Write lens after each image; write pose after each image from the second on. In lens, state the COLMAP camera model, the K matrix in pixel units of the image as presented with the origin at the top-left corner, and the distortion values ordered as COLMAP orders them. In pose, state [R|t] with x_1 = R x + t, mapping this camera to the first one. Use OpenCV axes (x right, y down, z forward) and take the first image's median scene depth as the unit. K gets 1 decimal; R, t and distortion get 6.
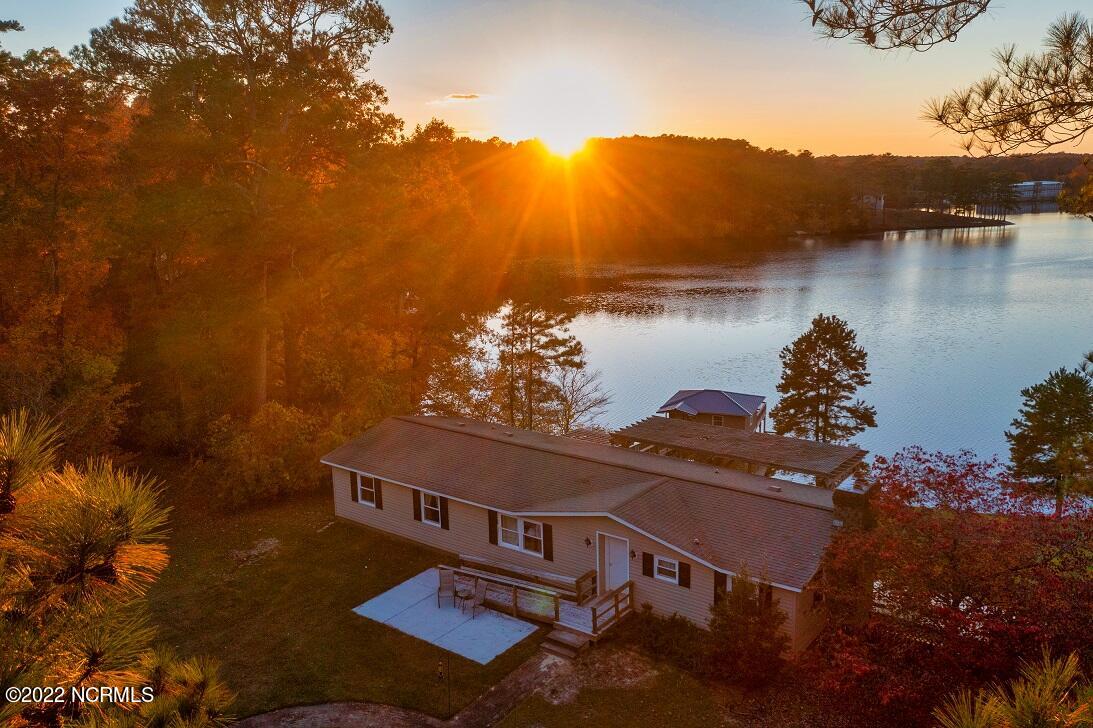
lens RADIAL K [[874.0, 0, 565.1], [0, 874.0, 363.2], [0, 0, 1]] dist [-0.012466, -0.002731]
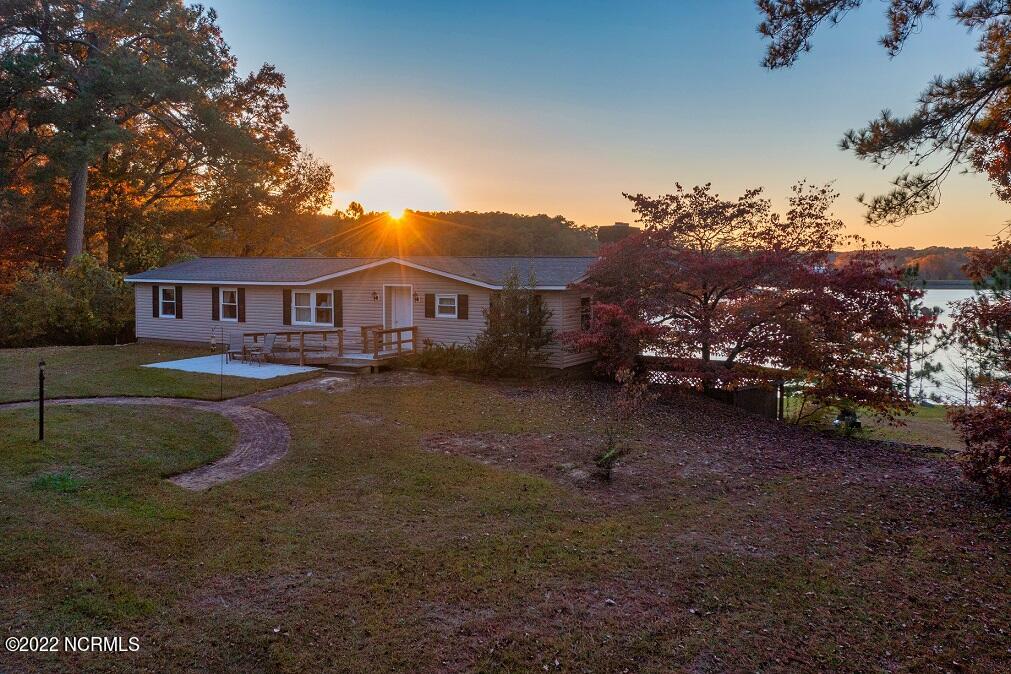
lens RADIAL K [[801.7, 0, 501.2], [0, 801.7, 283.6], [0, 0, 1]] dist [-0.015784, -0.001772]
pose [[0.992684, 0.018748, 0.119278, 0.057454], [0.004277, 0.981792, -0.189911, 0.347870], [-0.120667, 0.189032, 0.974529, 0.032764]]
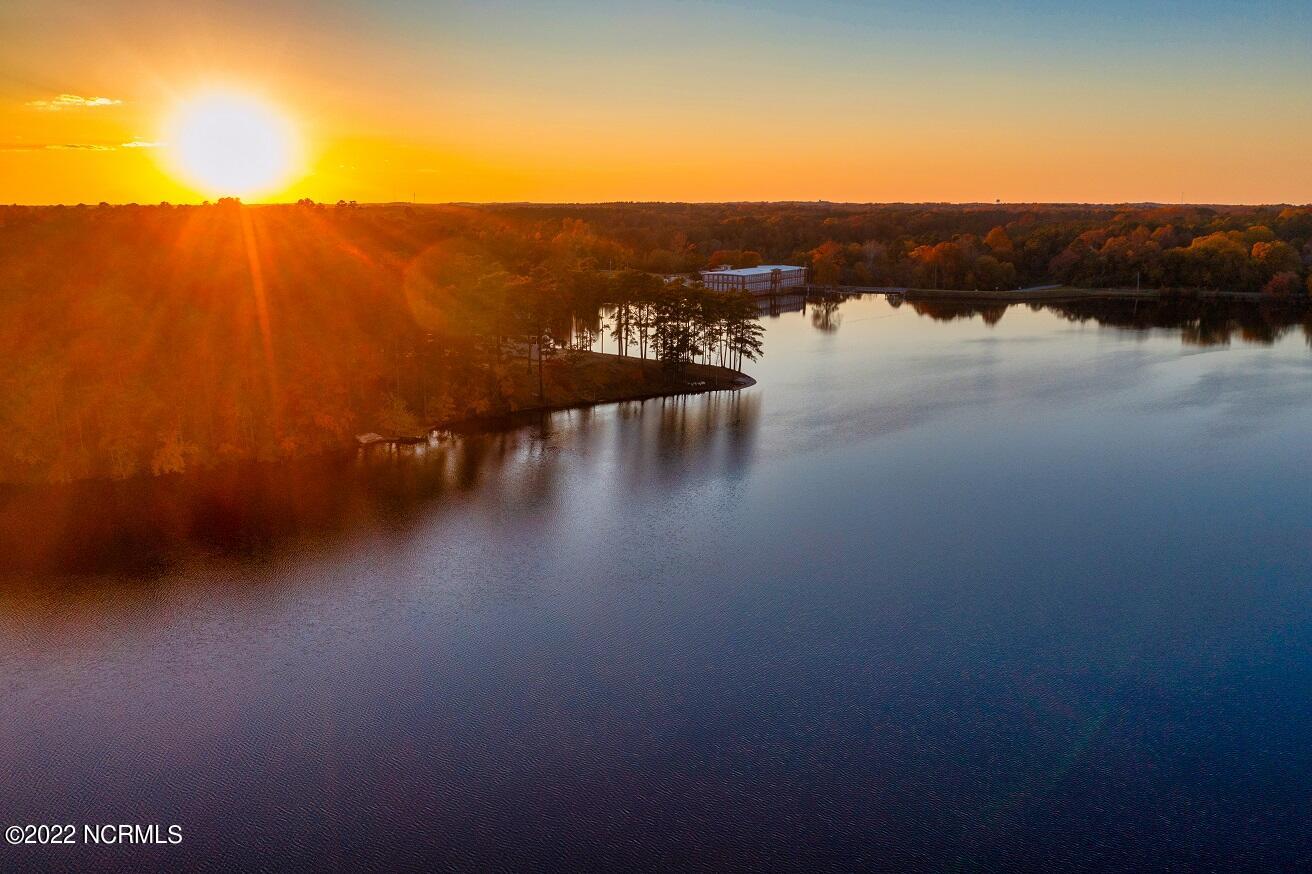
lens RADIAL K [[1038.9, 0, 677.8], [0, 1038.9, 414.4], [0, 0, 1]] dist [-0.010537, -0.001142]
pose [[0.918685, -0.055551, 0.391065, 2.306219], [0.063192, 0.997979, -0.006687, -1.691229], [-0.389903, 0.030856, 0.920339, 4.492341]]
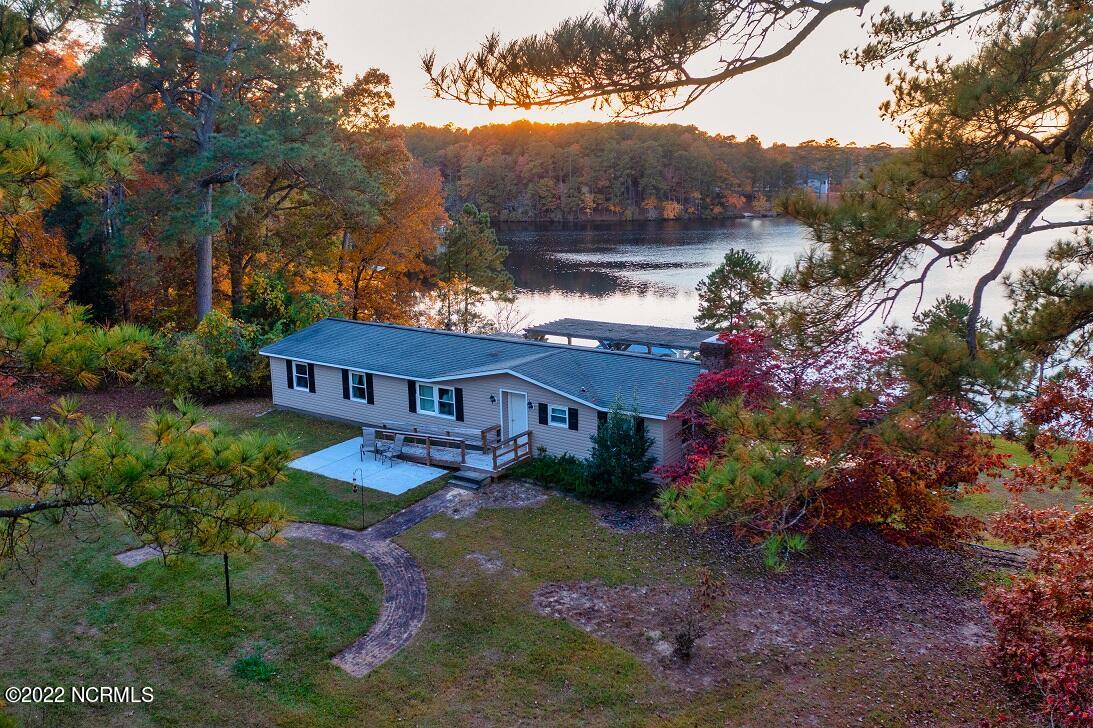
lens RADIAL K [[865.5, 0, 564.6], [0, 865.5, 345.2], [0, 0, 1]] dist [-0.010537, -0.001142]
pose [[0.998934, -0.006464, 0.045698, 0.064155], [0.006847, 0.999943, -0.008223, 0.133813], [-0.045642, 0.008527, 0.998921, -0.124226]]
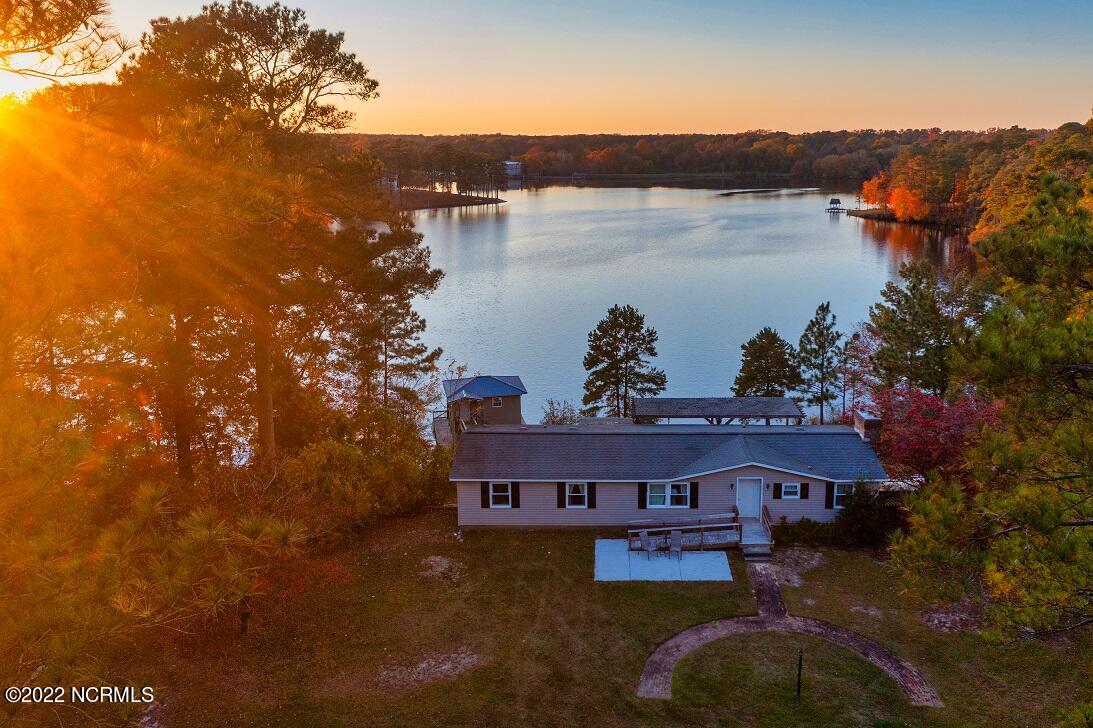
lens RADIAL K [[875.2, 0, 600.9], [0, 875.2, 304.6], [0, 0, 1]] dist [-0.008690, -0.006099]
pose [[0.806874, -0.087016, 0.584280, -0.897599], [0.108408, 0.994105, -0.001658, -0.106862], [-0.580691, 0.064678, 0.811551, -0.061075]]
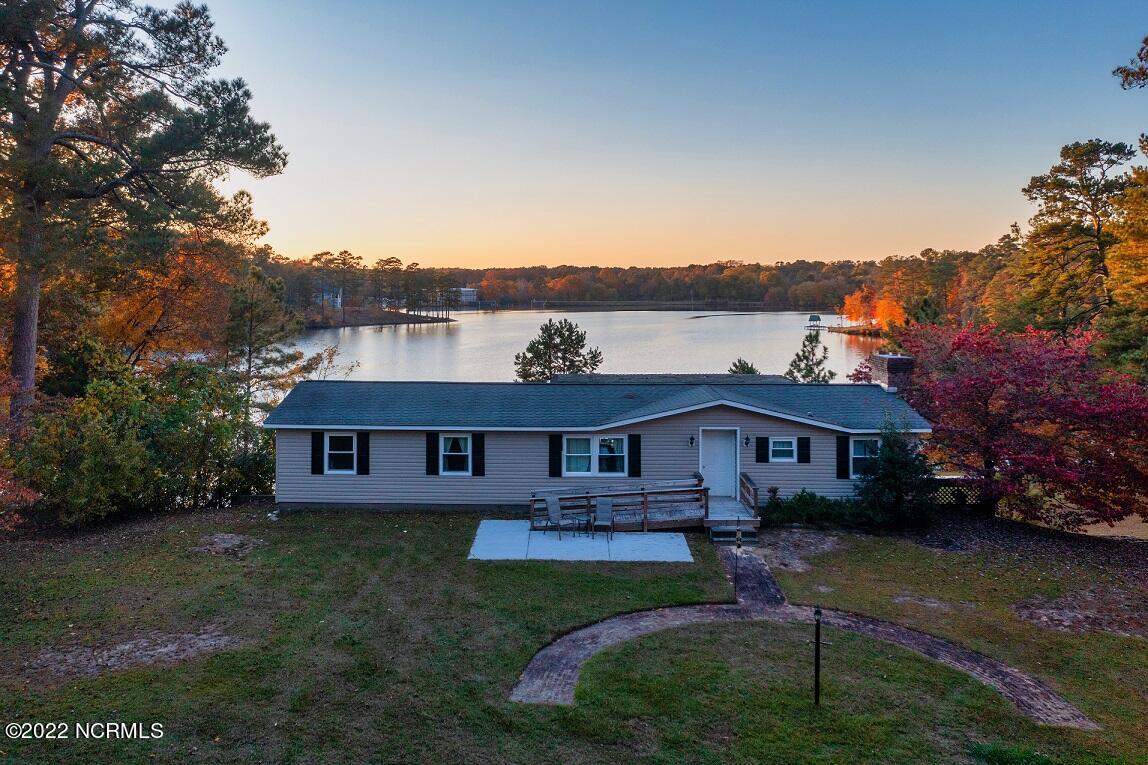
lens RADIAL K [[928.0, 0, 542.6], [0, 928.0, 273.8], [0, 0, 1]] dist [-0.008501, -0.002120]
pose [[0.820505, 0.027946, 0.570956, -0.635337], [0.102024, 0.975608, -0.194369, 0.192138], [-0.562461, 0.217732, 0.797641, 0.234015]]
